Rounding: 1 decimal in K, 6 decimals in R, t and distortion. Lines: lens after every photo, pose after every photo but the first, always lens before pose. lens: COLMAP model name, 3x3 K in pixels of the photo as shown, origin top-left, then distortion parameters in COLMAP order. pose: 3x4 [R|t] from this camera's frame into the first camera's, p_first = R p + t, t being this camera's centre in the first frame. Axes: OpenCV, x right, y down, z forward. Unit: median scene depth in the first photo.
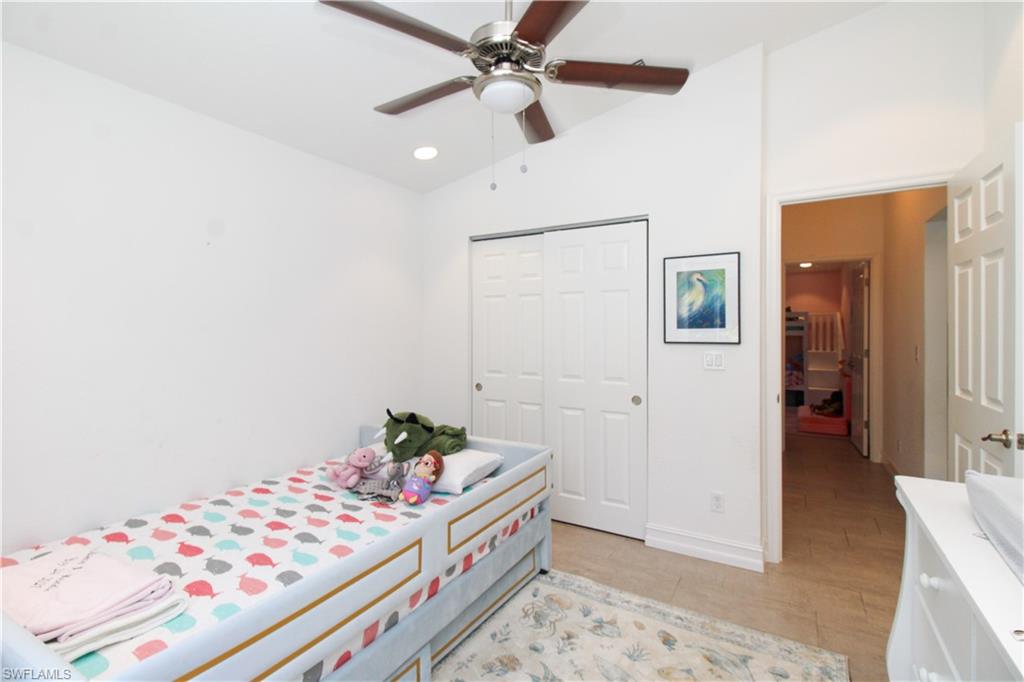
lens RADIAL K [[469.9, 0, 513.3], [0, 469.9, 317.0], [0, 0, 1]] dist [0.017763, -0.011421]
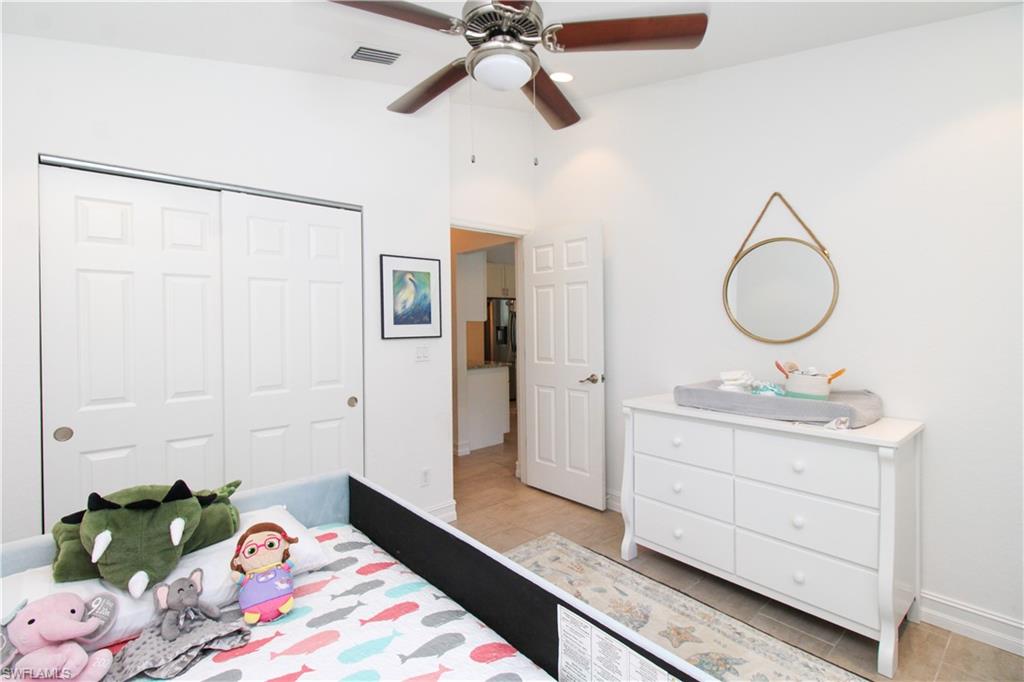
lens RADIAL K [[469.9, 0, 513.3], [0, 469.9, 317.0], [0, 0, 1]] dist [0.017763, -0.011421]
pose [[0.320407, 0.012597, 0.947196, -0.573459], [-0.011548, 0.999889, -0.009391, 0.015231], [-0.947209, -0.007929, 0.320517, 0.437247]]
